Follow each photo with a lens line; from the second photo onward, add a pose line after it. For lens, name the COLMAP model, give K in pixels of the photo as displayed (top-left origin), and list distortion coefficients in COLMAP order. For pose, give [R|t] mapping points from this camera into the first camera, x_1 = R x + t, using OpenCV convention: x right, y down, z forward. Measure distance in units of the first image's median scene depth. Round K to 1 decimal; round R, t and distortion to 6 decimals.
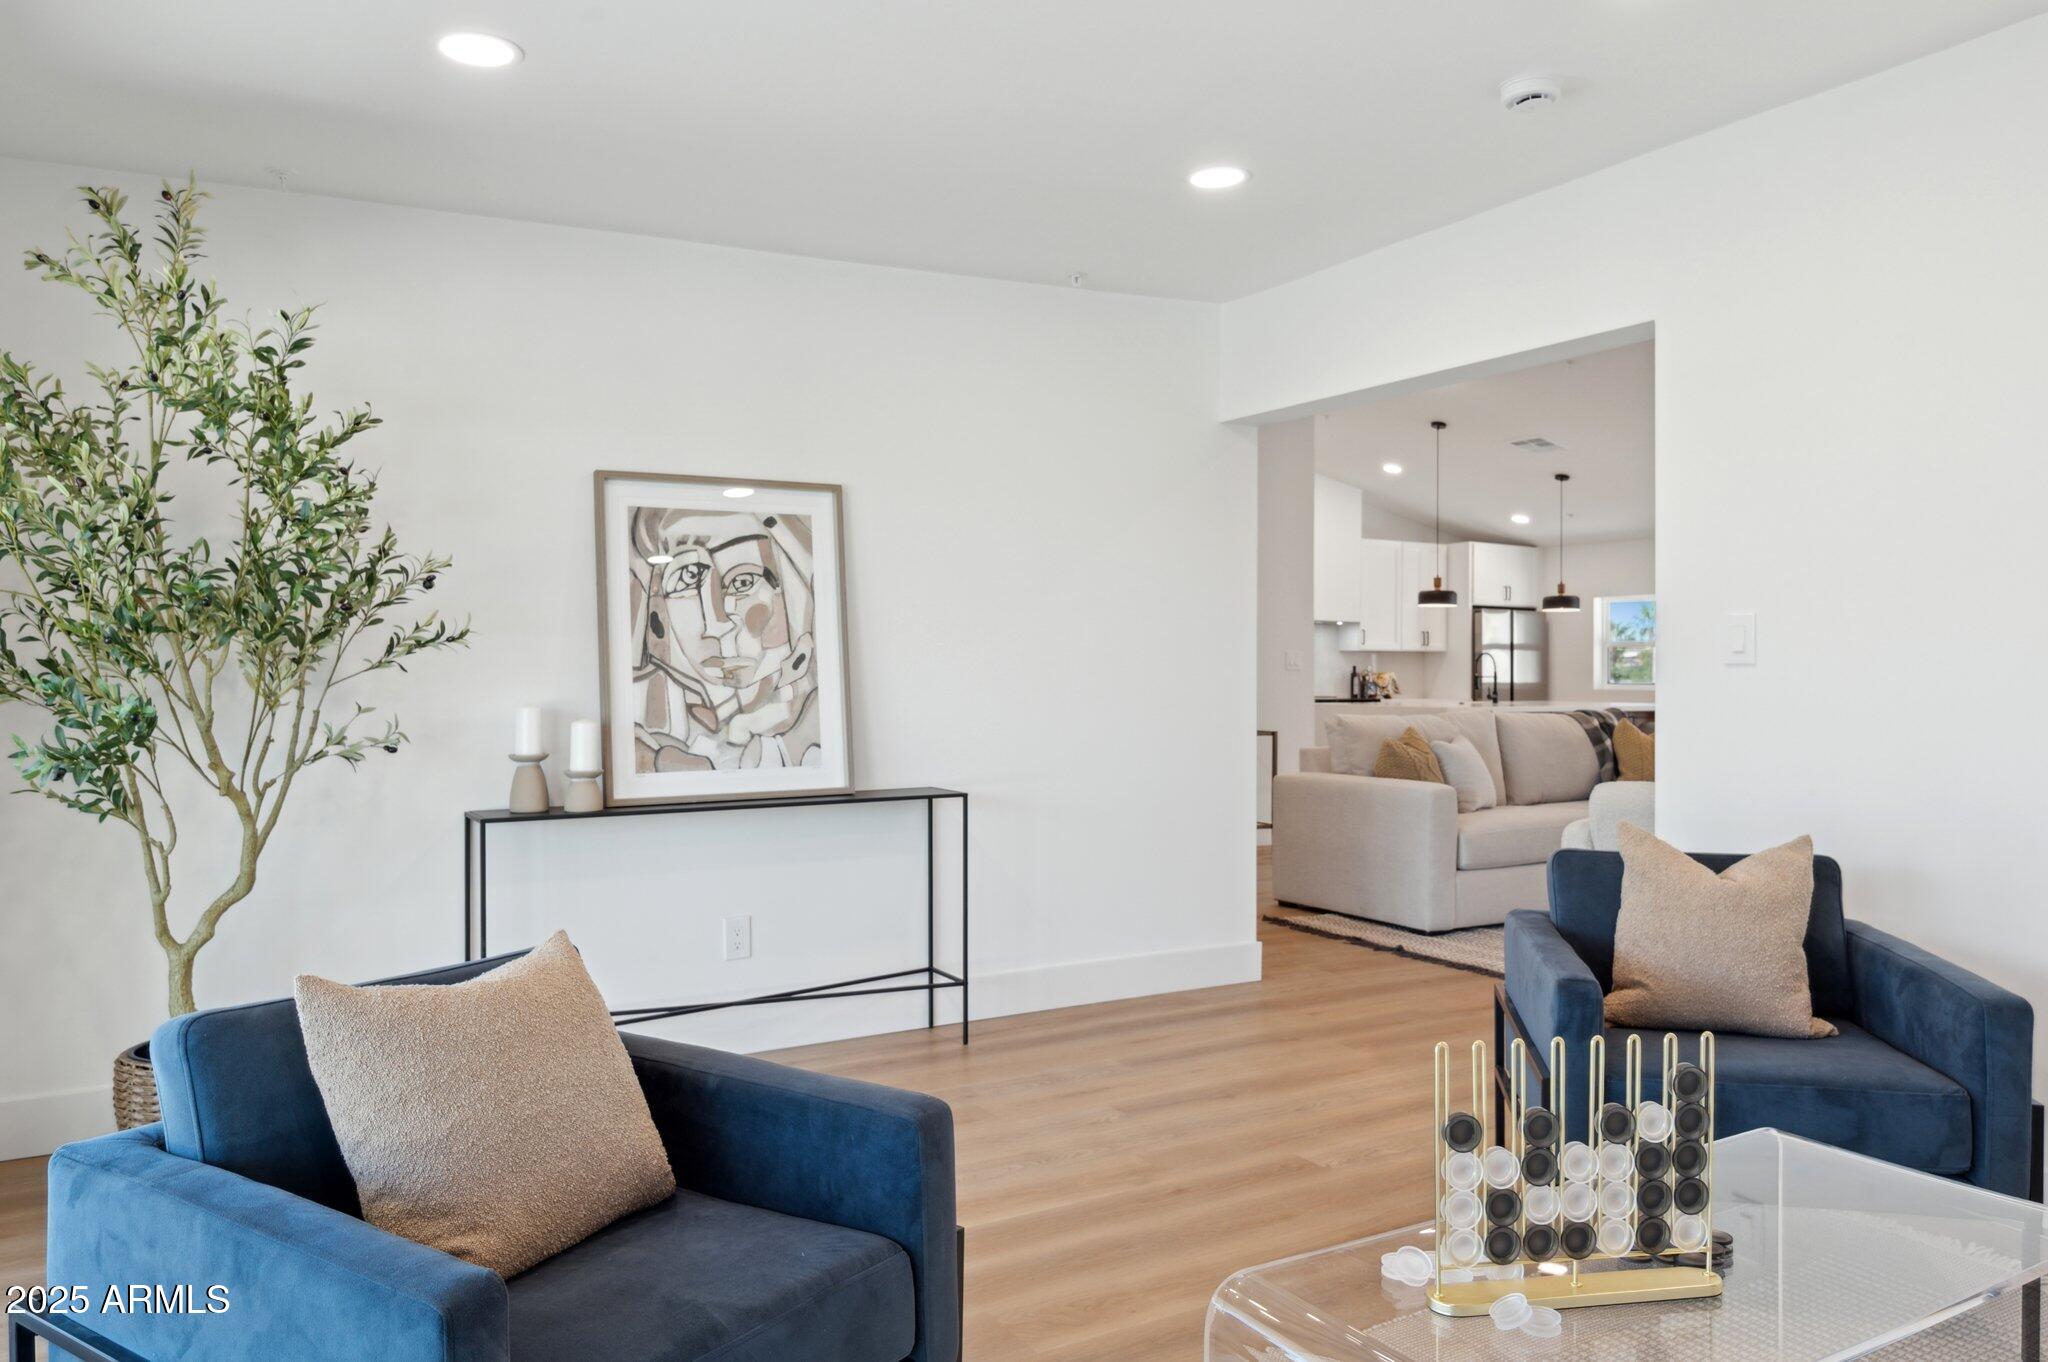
lens RADIAL K [[1471.0, 0, 1026.6], [0, 1471.0, 684.0], [0, 0, 1]] dist [0.000255, 0.000344]
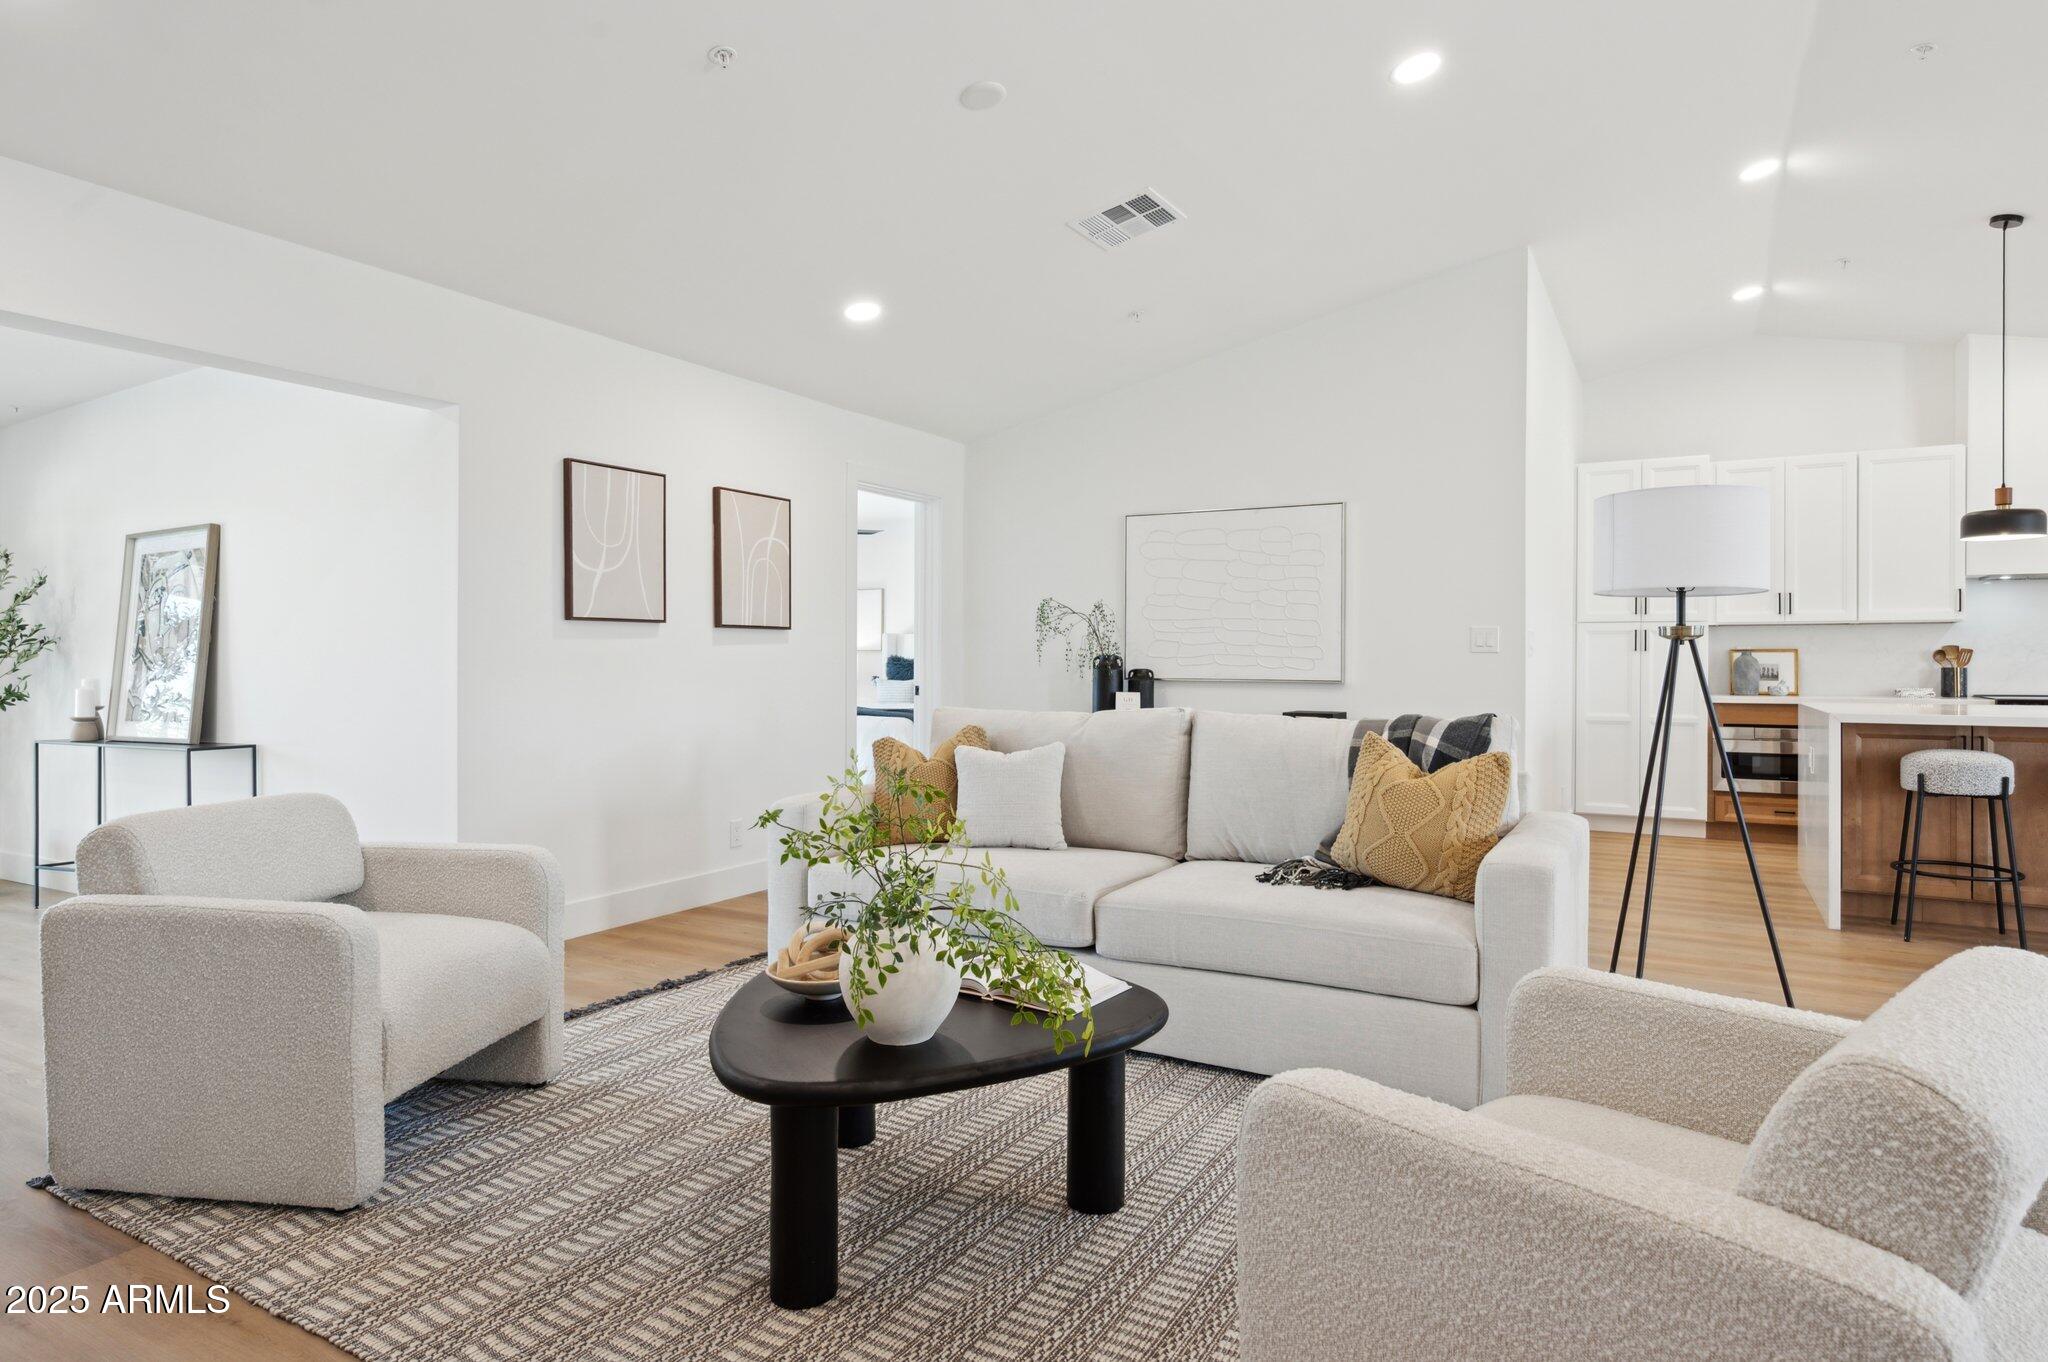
lens RADIAL K [[1160.9, 0, 1026.5], [0, 1160.9, 666.9], [0, 0, 1]] dist [-0.006119, 0.002825]
pose [[0.499628, -0.002001, -0.866238, 0.391353], [-0.005896, 0.999966, -0.005711, 0.001788], [0.866220, 0.007961, 0.499600, 0.365950]]
